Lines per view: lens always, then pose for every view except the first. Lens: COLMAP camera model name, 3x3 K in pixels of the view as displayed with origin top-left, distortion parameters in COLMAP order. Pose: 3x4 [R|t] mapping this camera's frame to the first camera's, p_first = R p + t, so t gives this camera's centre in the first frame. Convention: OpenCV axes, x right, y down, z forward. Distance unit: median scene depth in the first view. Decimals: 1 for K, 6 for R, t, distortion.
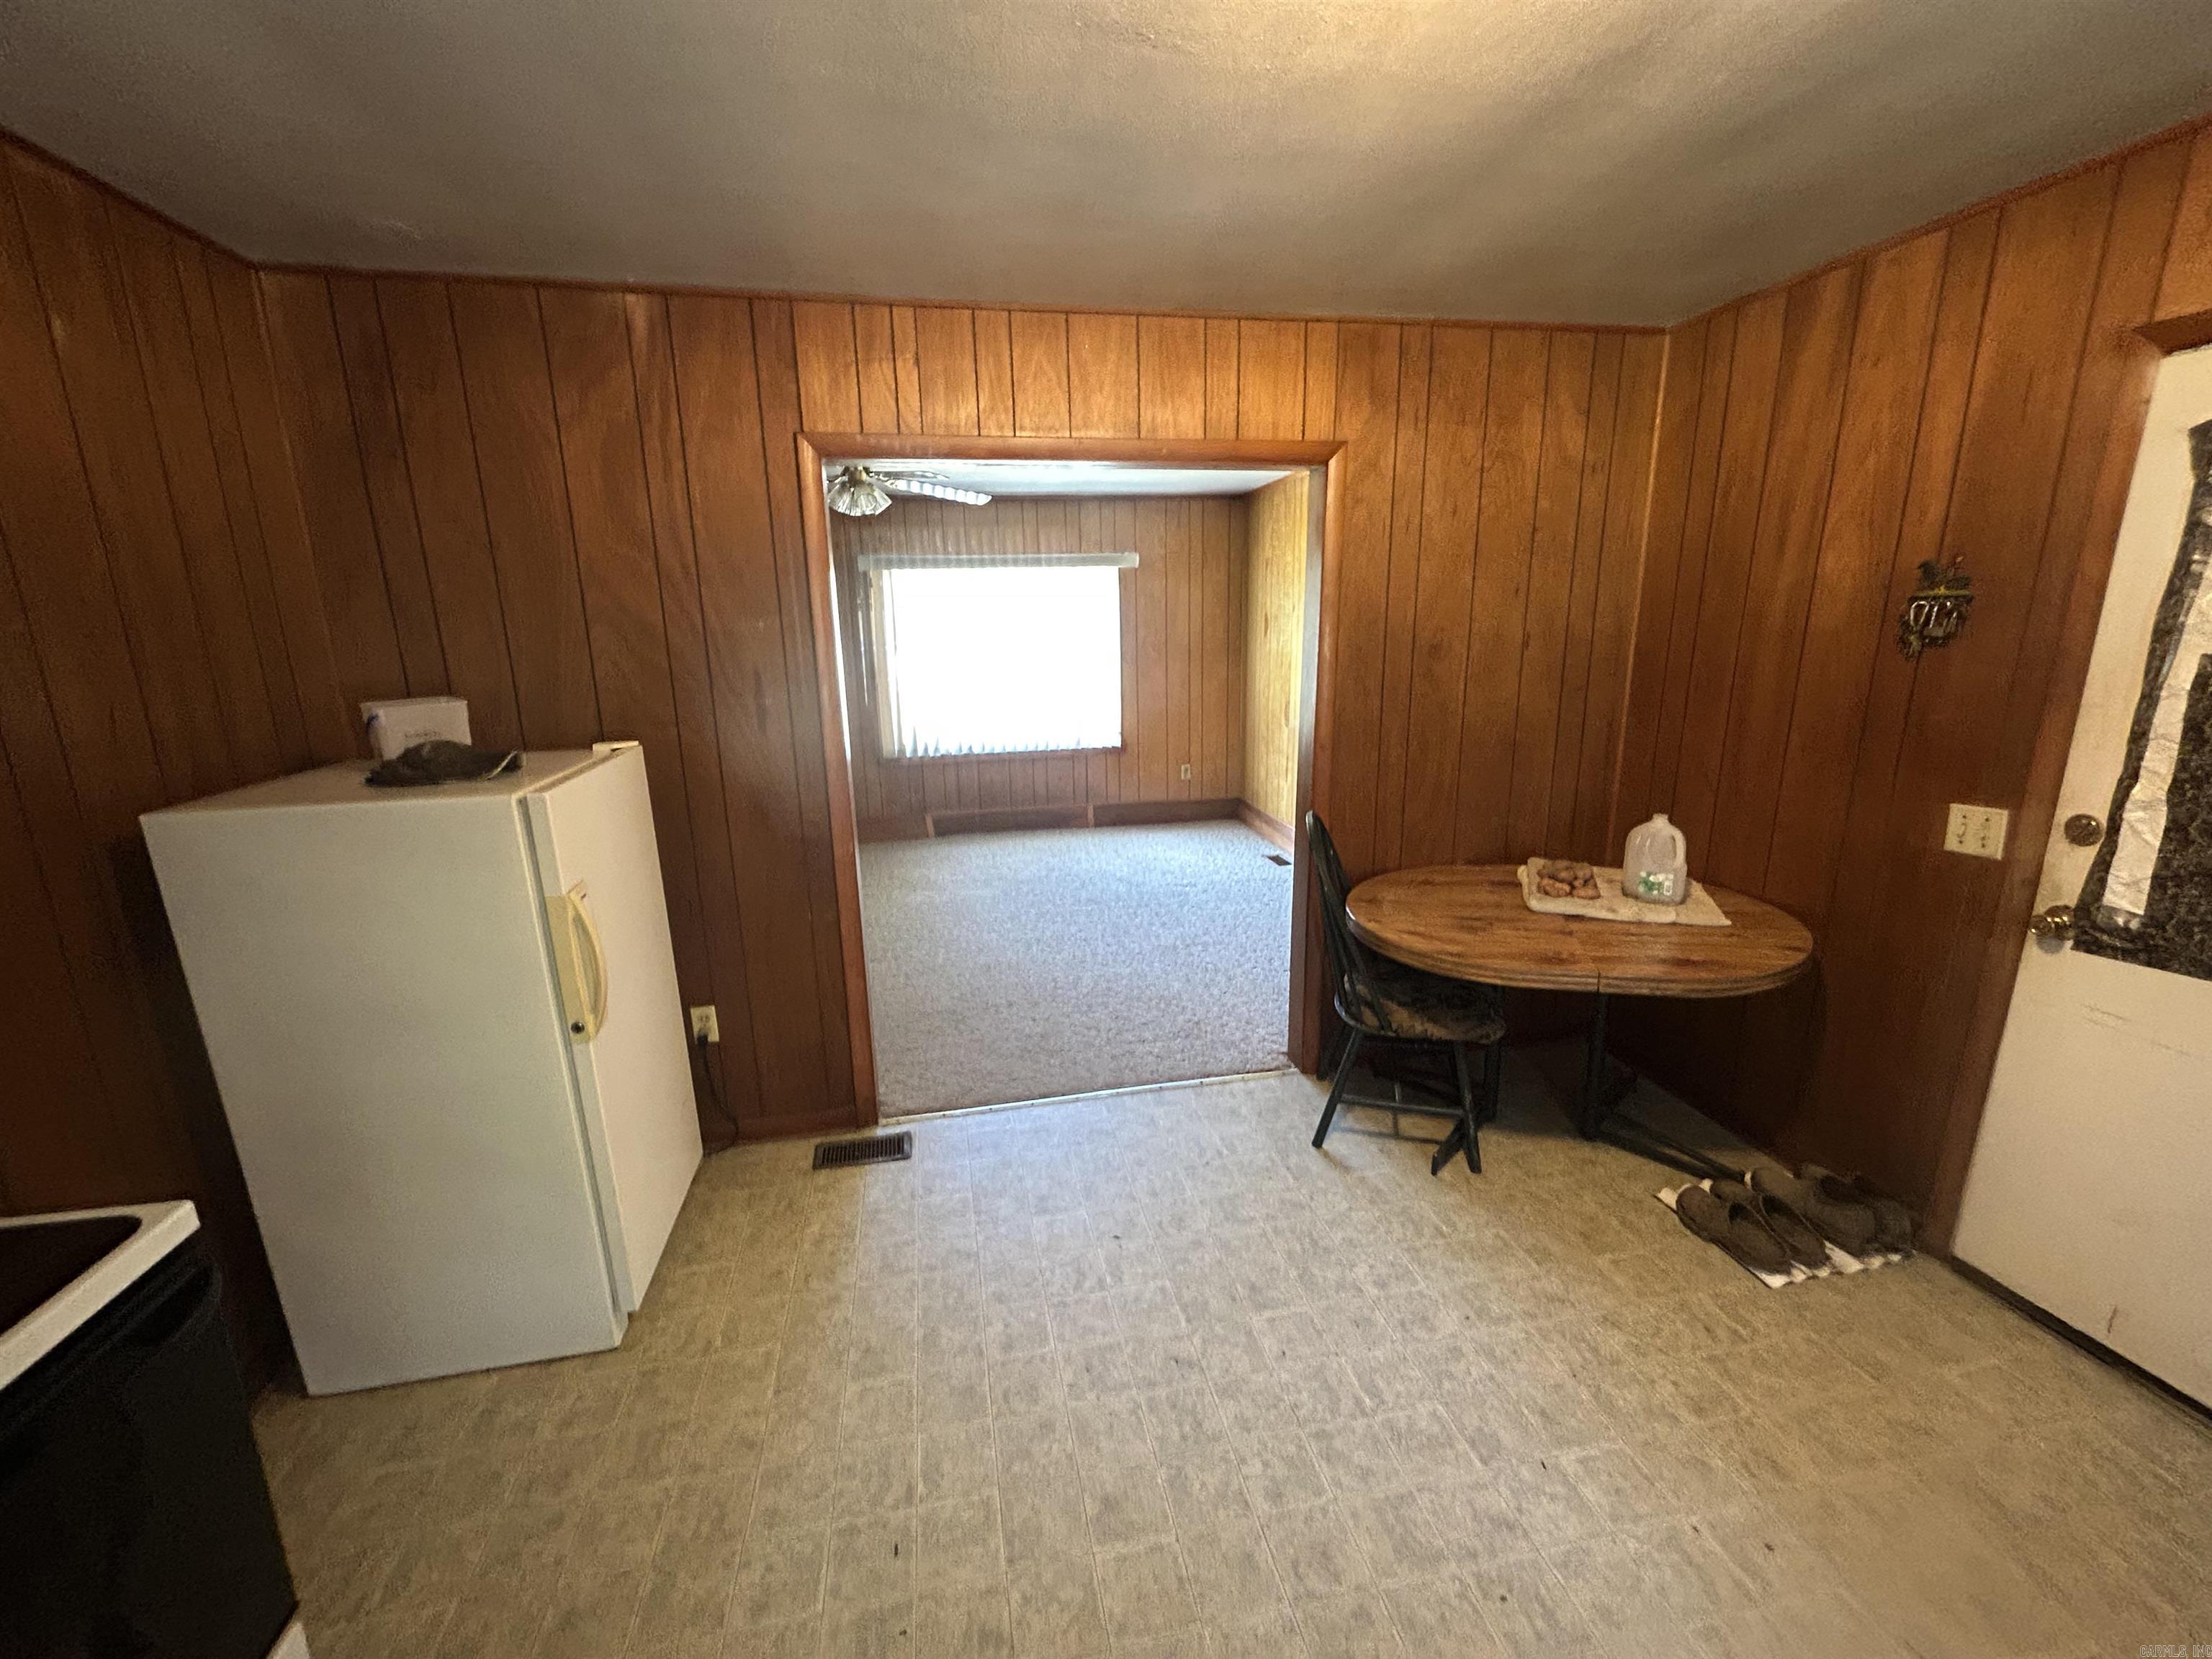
lens RADIAL K [[899.7, 0, 1106.9], [0, 899.7, 833.0], [0, 0, 1]] dist [0.000700, 0.000385]
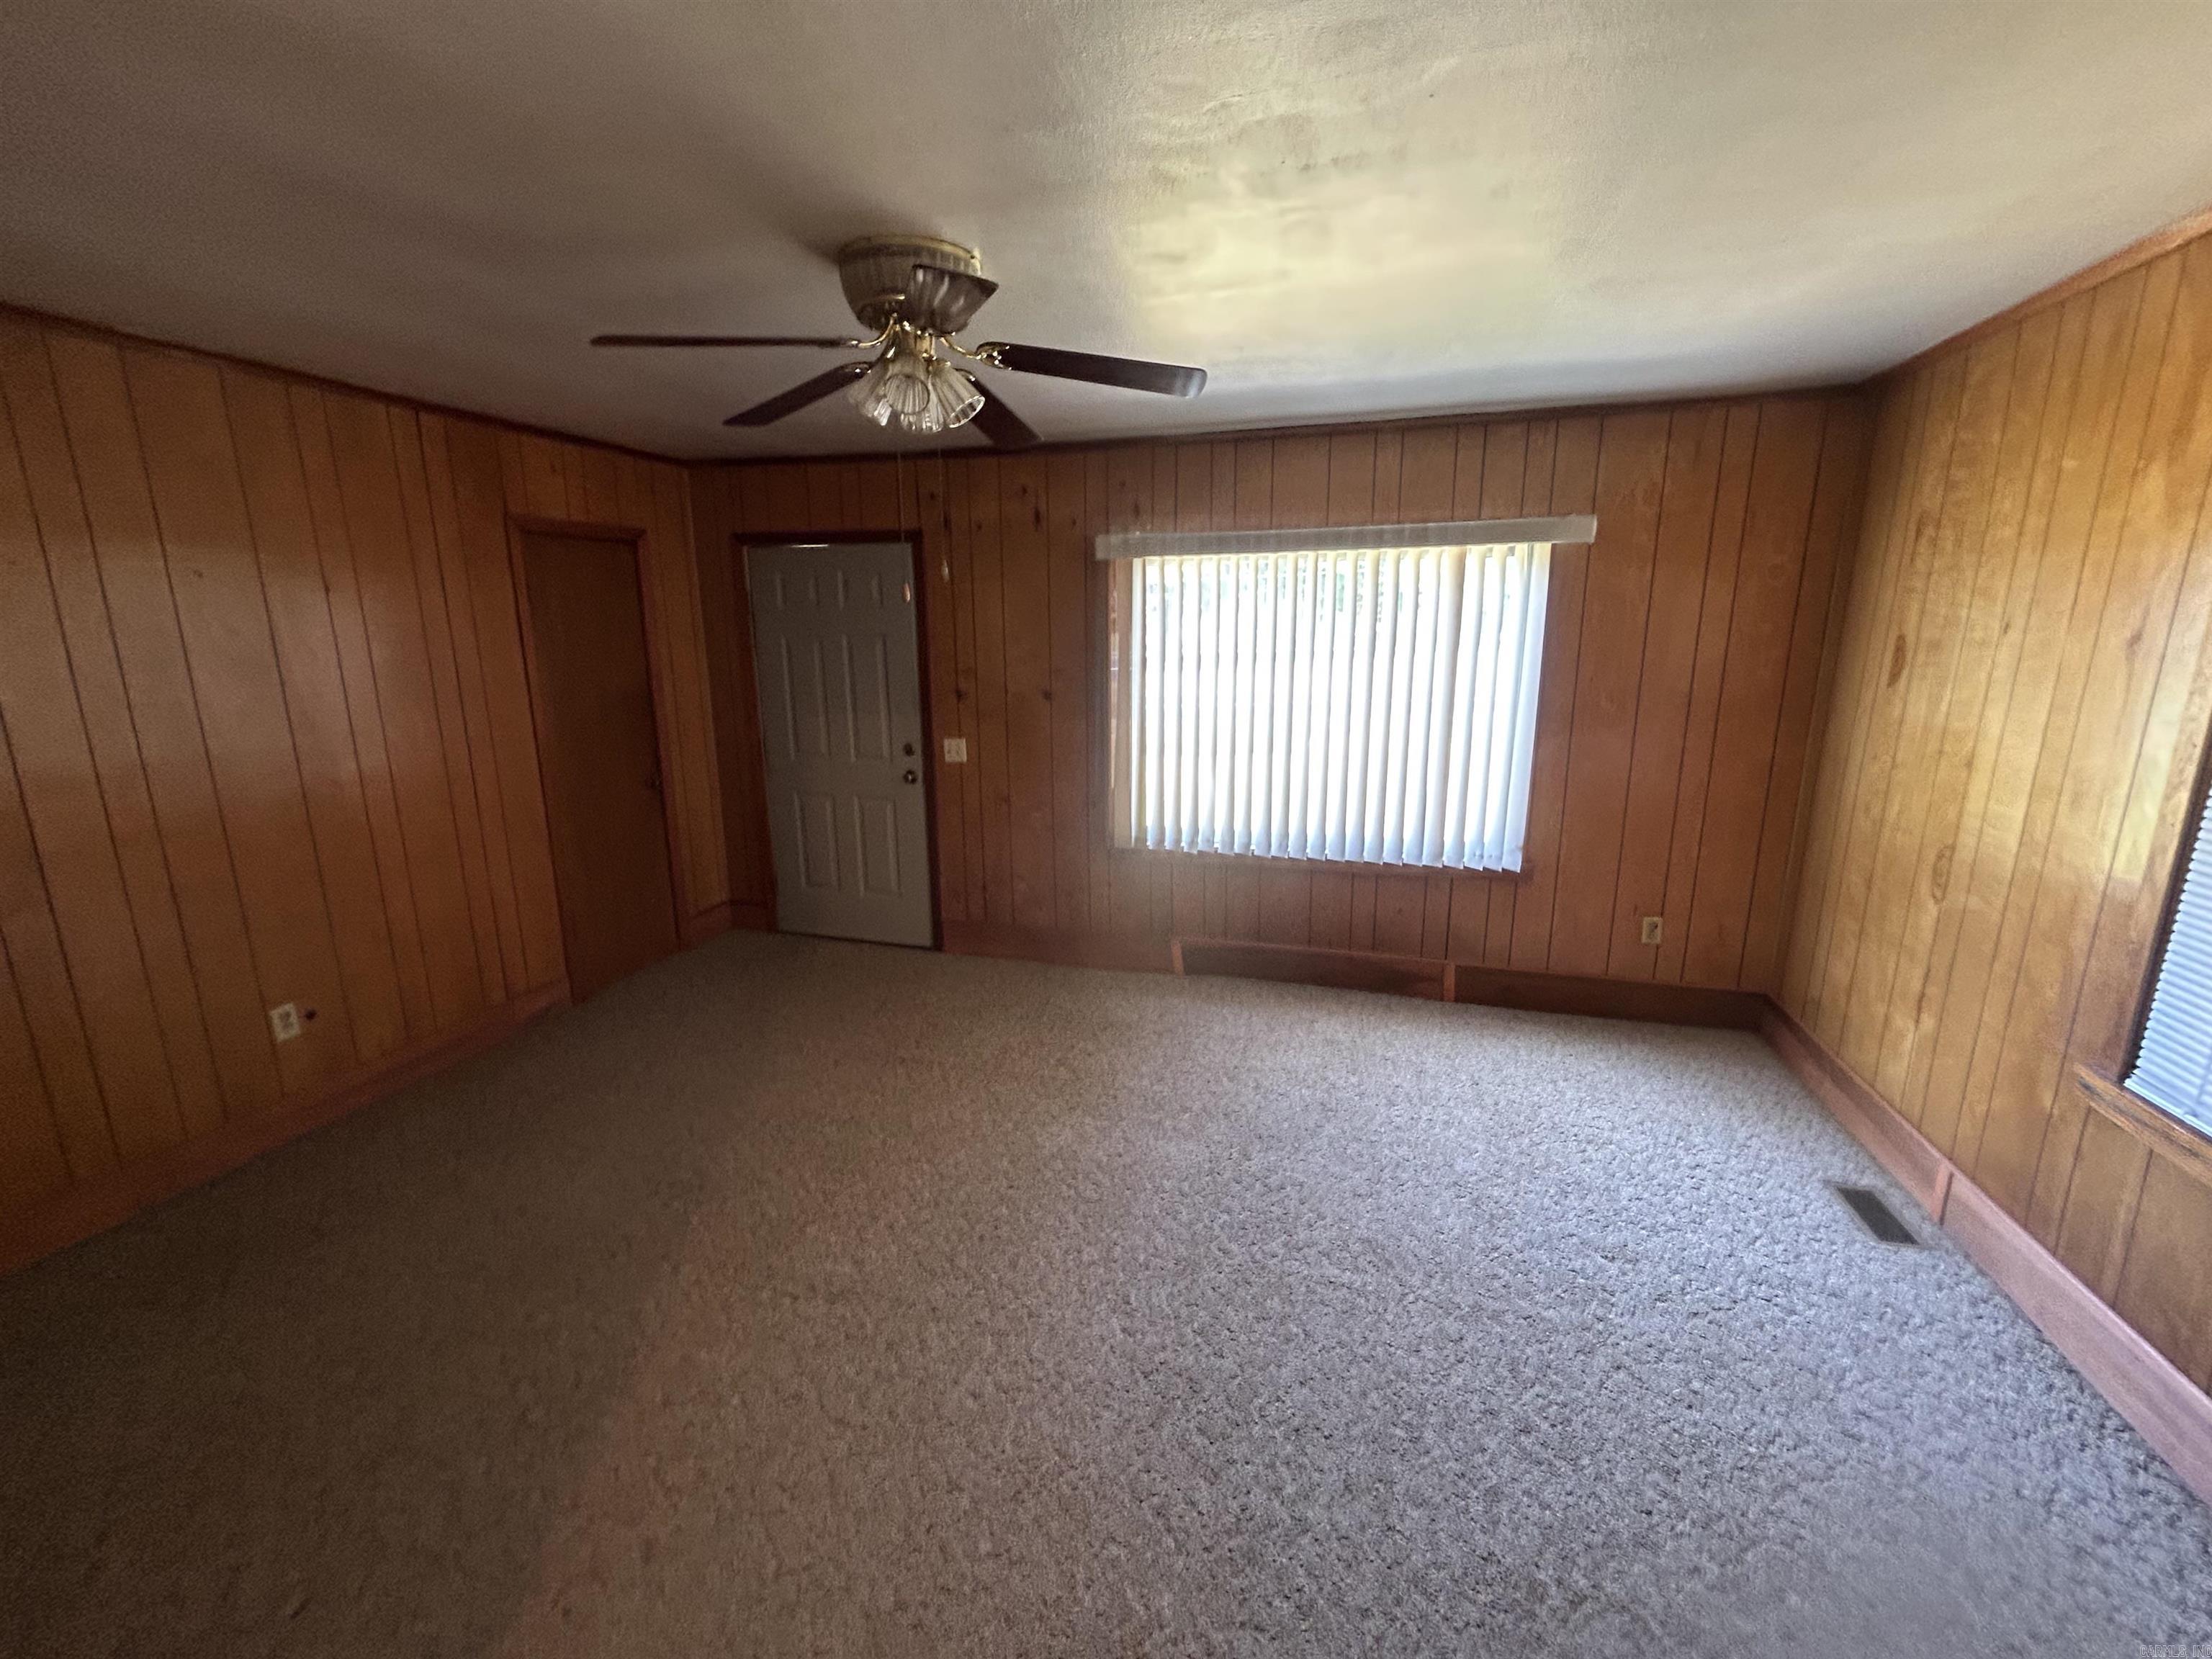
lens RADIAL K [[899.7, 0, 1101.2], [0, 899.7, 829.9], [0, 0, 1]] dist [0.000700, 0.000385]
pose [[0.886913, 0.112216, -0.448100, 0.033382], [-0.119276, 0.992782, 0.012540, -0.102400], [0.446273, 0.042326, 0.893895, 0.408959]]
